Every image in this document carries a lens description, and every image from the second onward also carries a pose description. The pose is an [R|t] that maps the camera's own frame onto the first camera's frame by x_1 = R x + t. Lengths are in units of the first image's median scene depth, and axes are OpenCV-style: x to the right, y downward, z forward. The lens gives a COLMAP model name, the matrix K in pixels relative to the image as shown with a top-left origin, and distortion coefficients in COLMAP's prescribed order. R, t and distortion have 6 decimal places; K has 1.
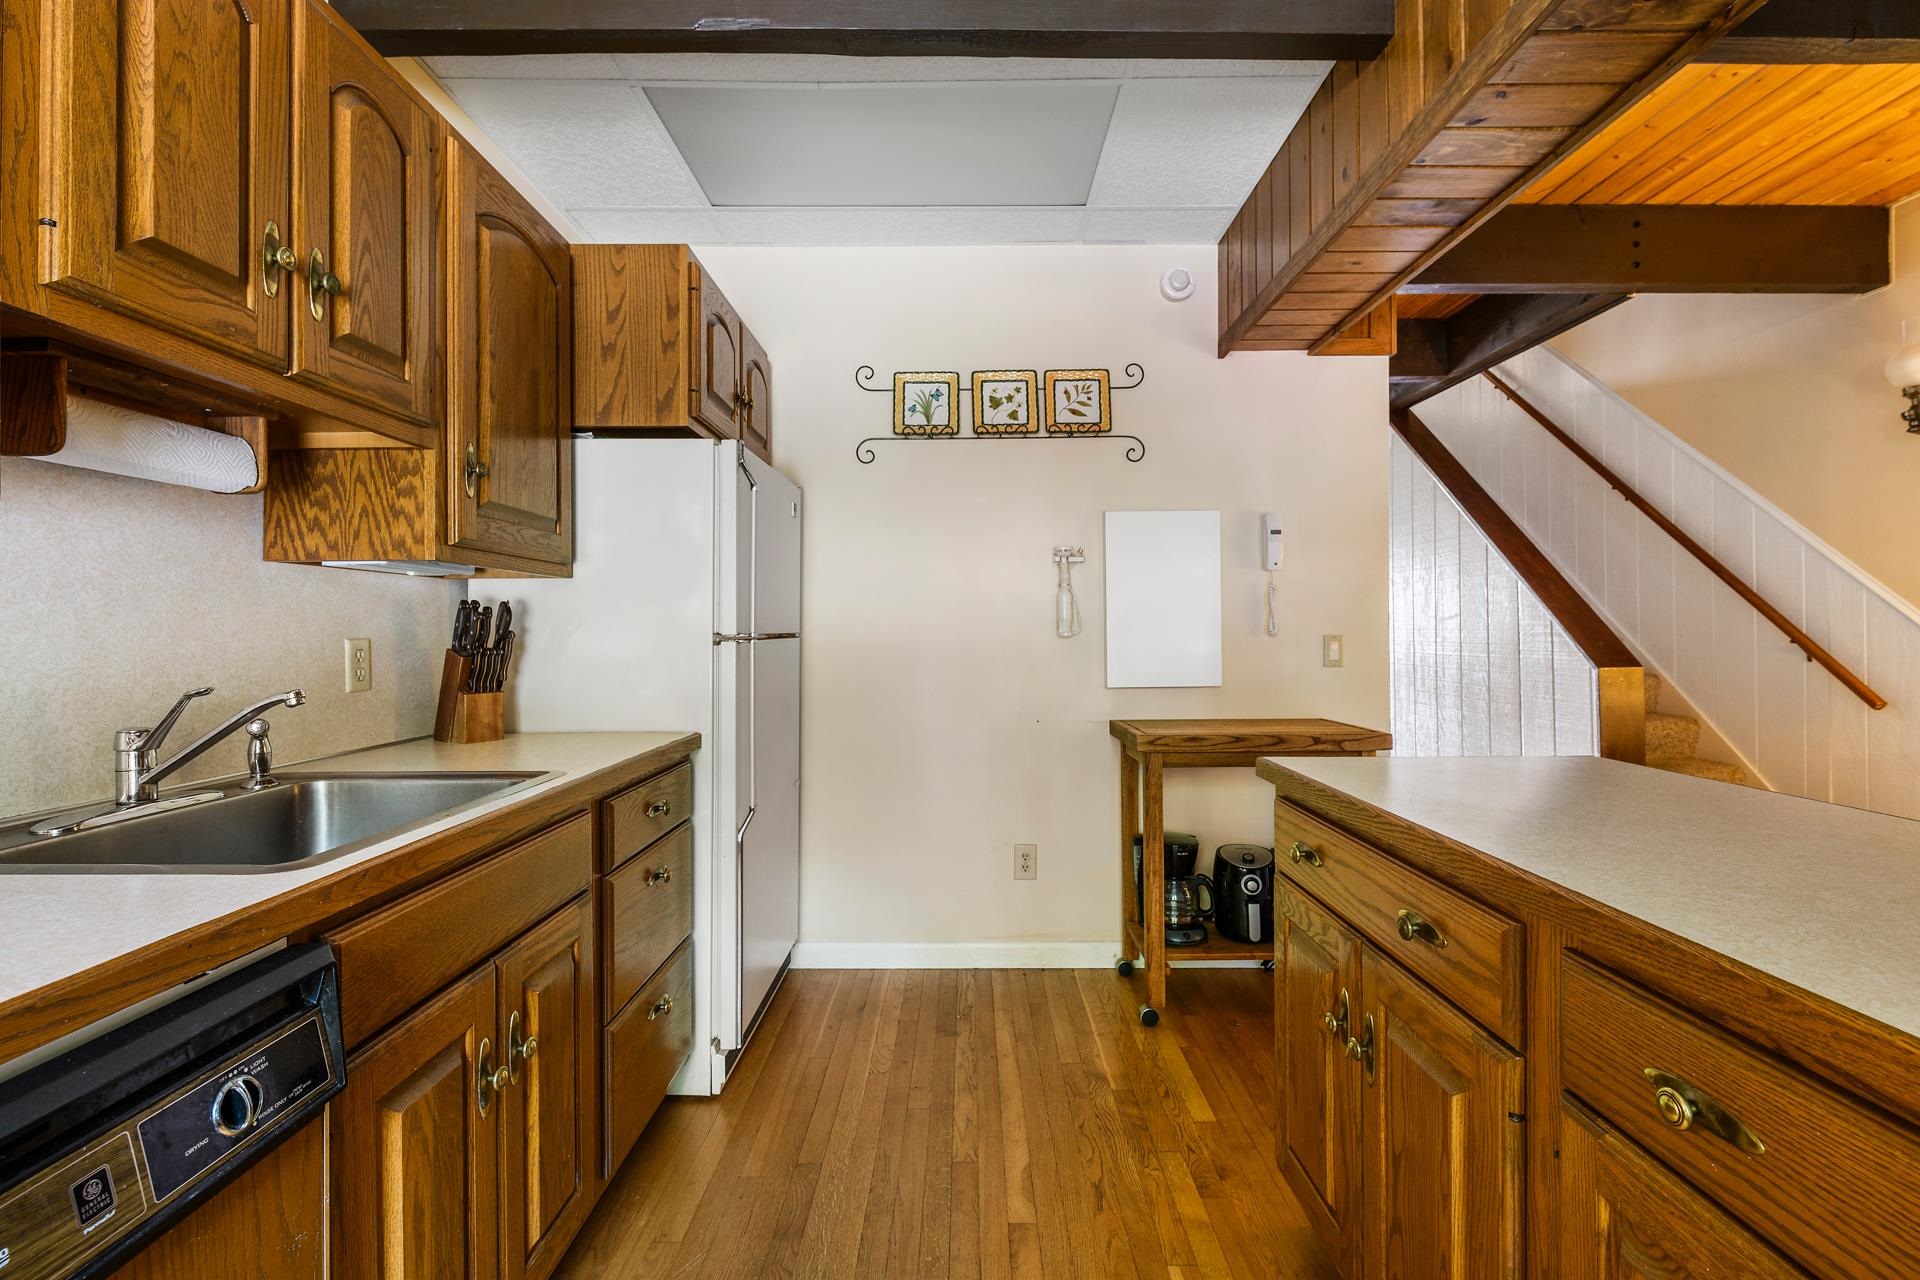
lens RADIAL K [[838.9, 0, 955.4], [0, 838.9, 632.3], [0, 0, 1]] dist [-0.010460, -0.001107]
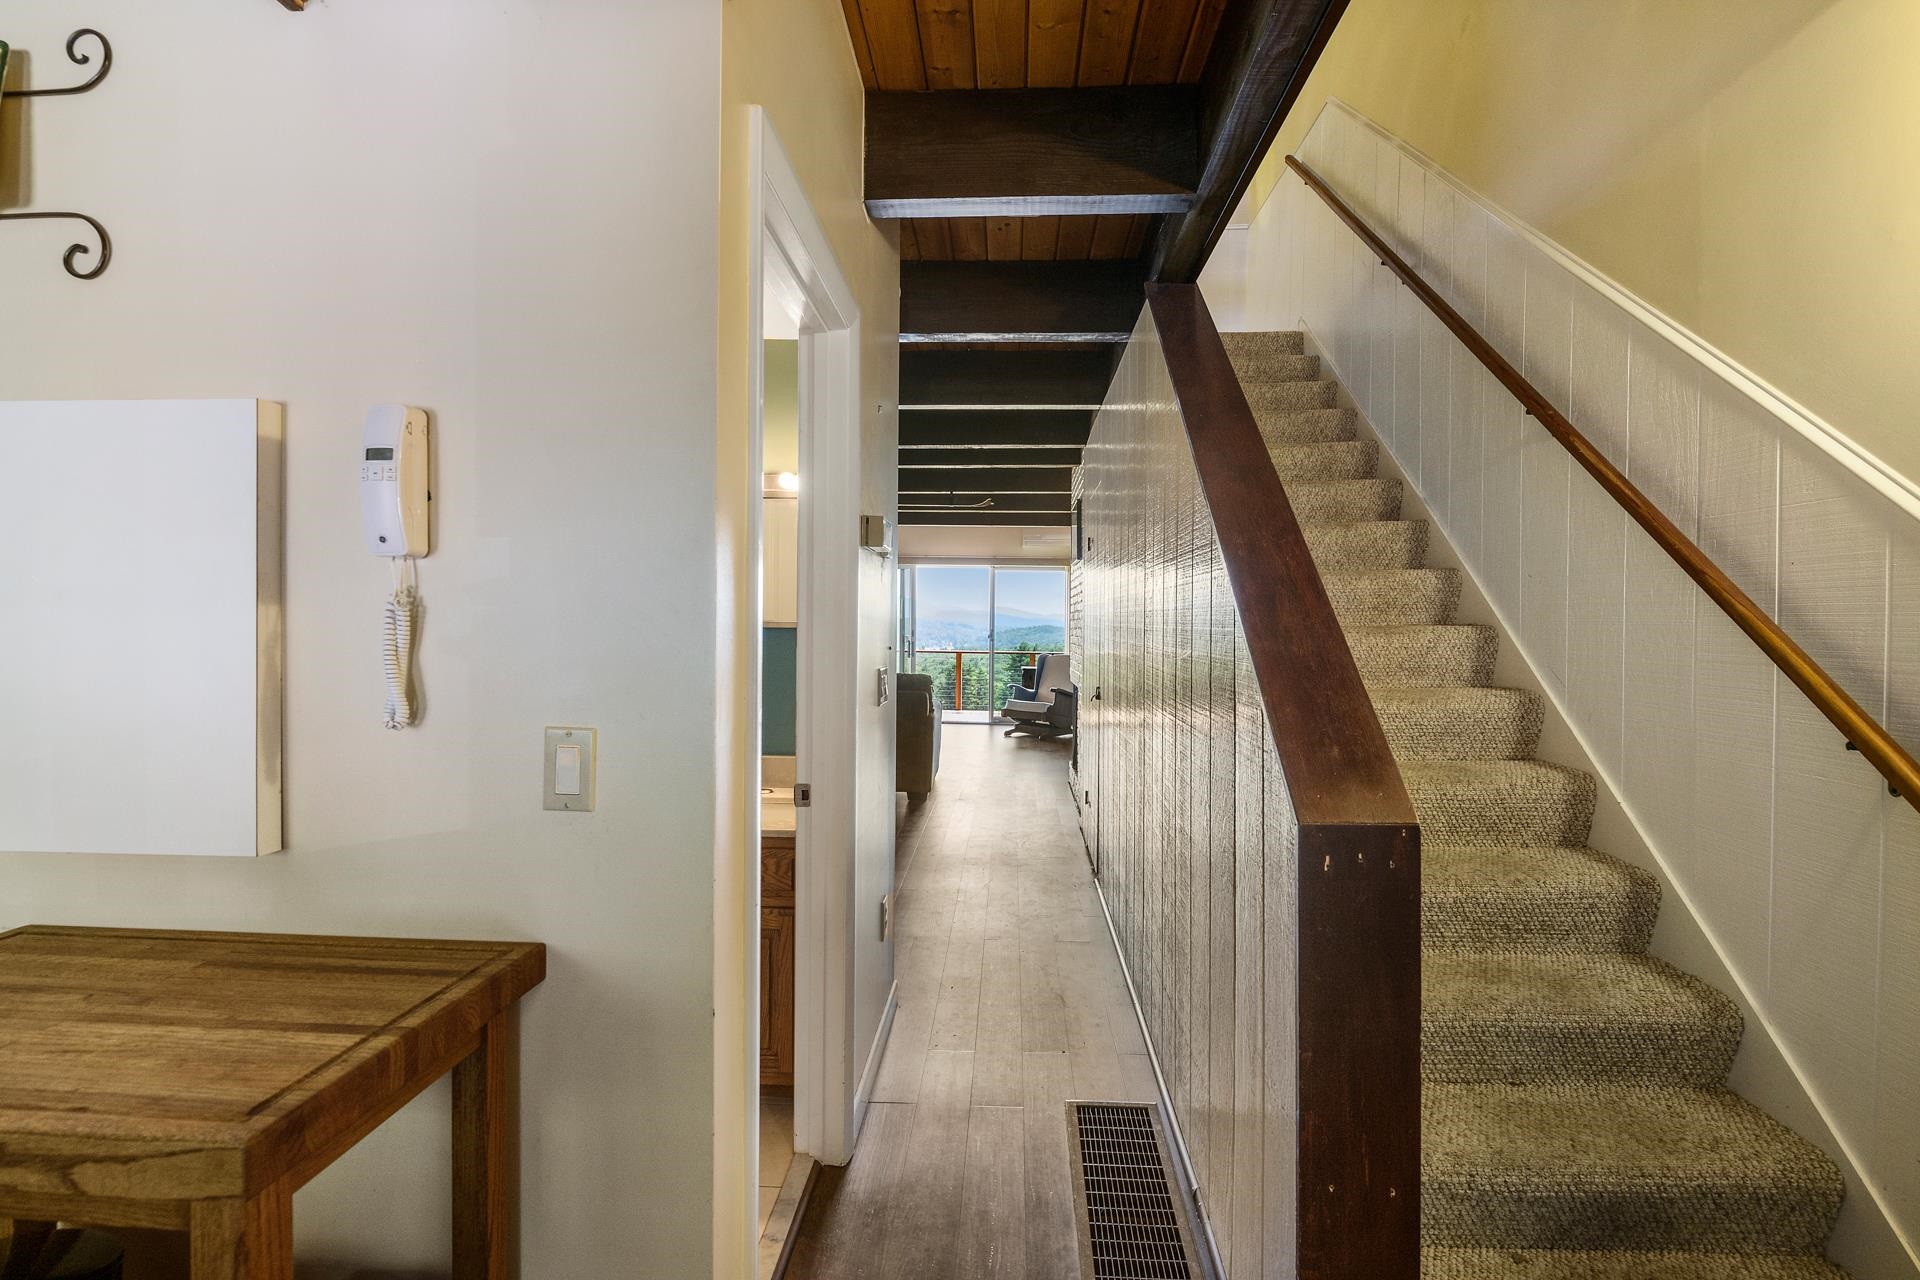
lens RADIAL K [[838.9, 0, 966.4], [0, 838.9, 637.7], [0, 0, 1]] dist [-0.010460, -0.001107]
pose [[0.998680, 0.015773, -0.048891, 0.650512], [-0.014574, 0.999587, 0.024772, -0.050178], [0.049261, -0.024027, 0.998497, 0.627703]]
